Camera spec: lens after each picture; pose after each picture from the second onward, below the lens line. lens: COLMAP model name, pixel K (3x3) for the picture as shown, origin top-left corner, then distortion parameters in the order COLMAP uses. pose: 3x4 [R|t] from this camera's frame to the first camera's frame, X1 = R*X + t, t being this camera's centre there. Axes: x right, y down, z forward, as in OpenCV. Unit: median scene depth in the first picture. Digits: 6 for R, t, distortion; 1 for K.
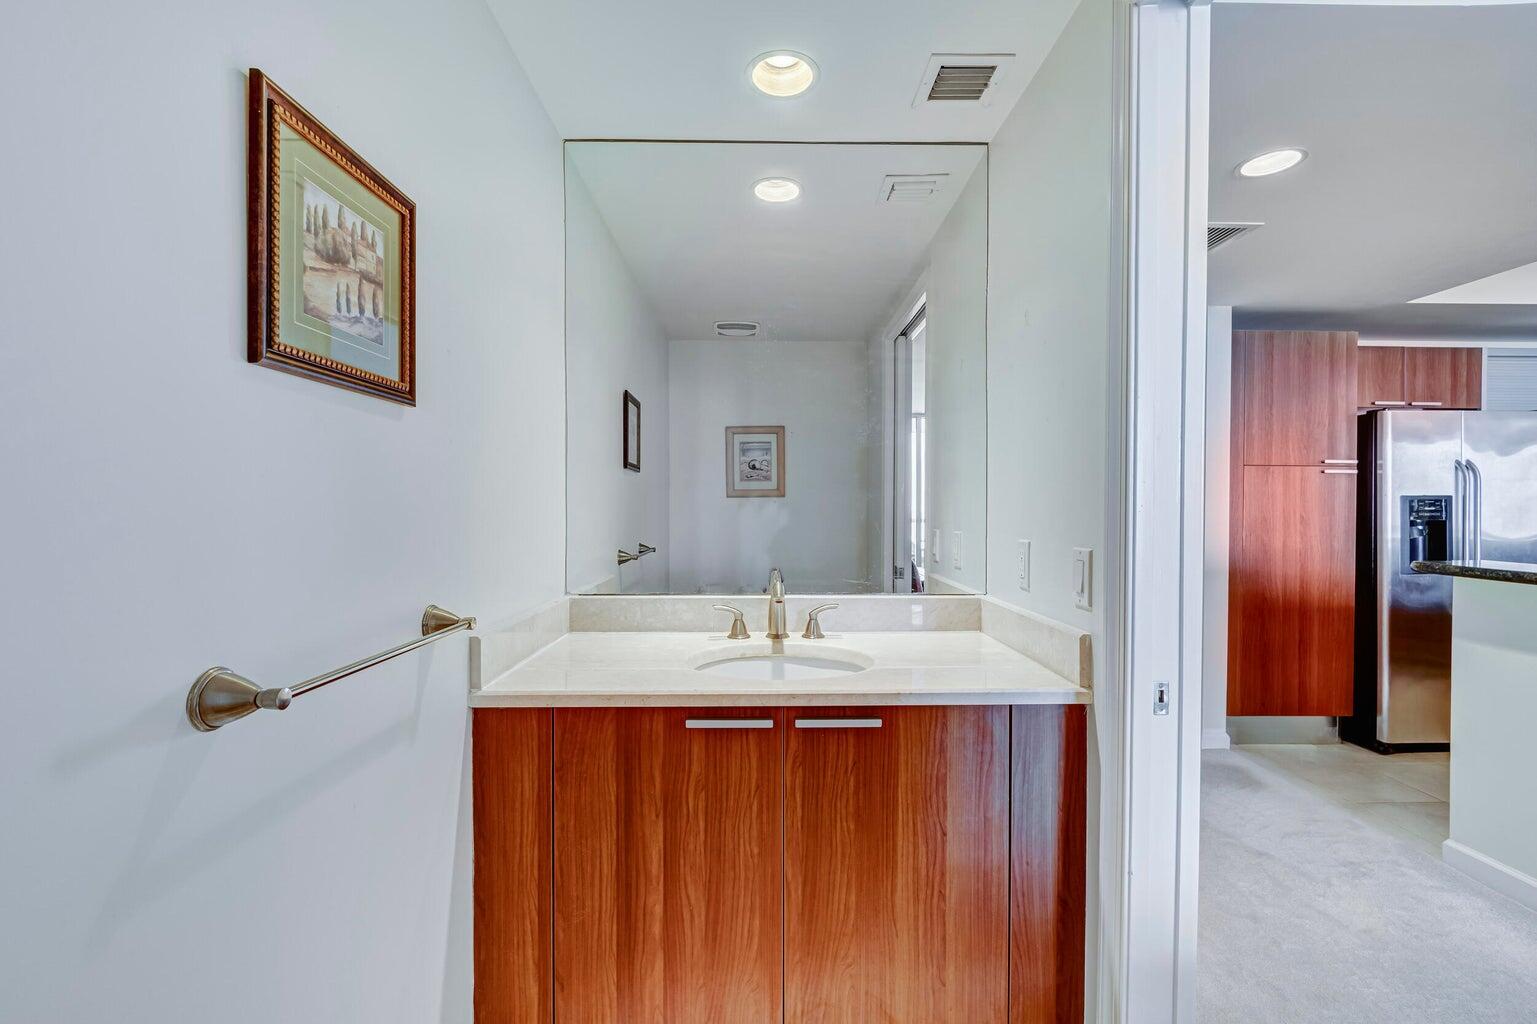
lens RADIAL K [[687.7, 0, 770.9], [0, 687.7, 519.4], [0, 0, 1]] dist [-0.001930, 0.000195]
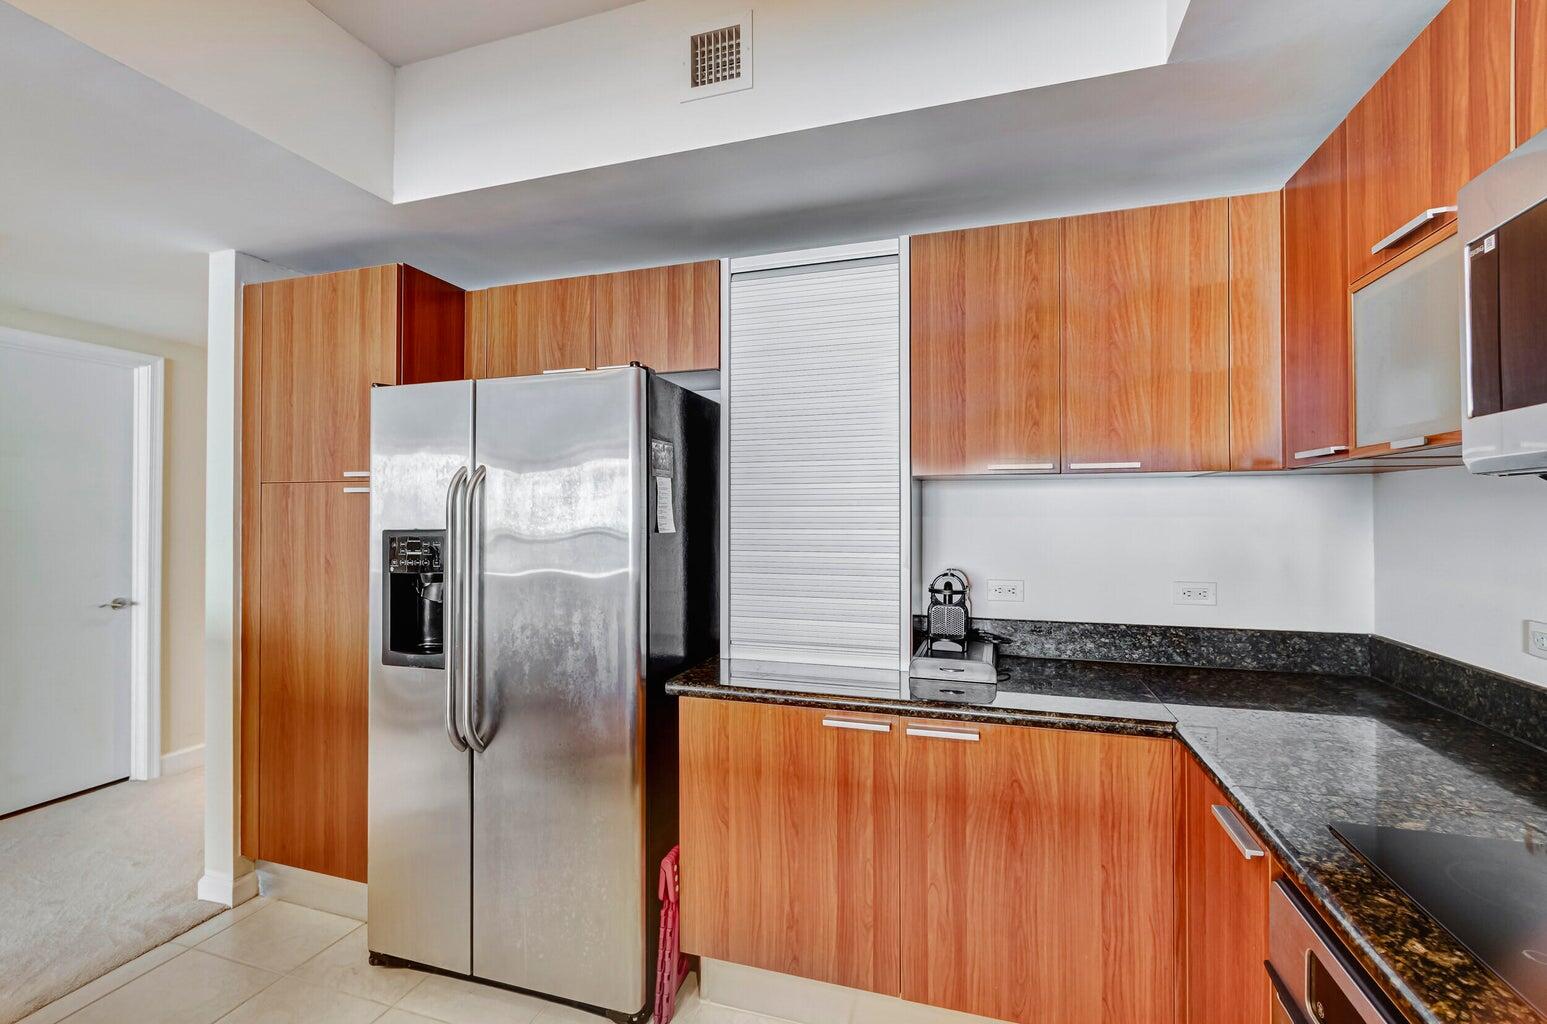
lens RADIAL K [[612.3, 0, 773.0], [0, 612.3, 514.9], [0, 0, 1]] dist [-0.000433, -0.000042]
pose [[0.939840, -0.004918, -0.341579, 1.358182], [-0.001983, 0.999801, -0.019850, -0.036591], [0.341608, 0.019333, 0.939644, 0.606077]]
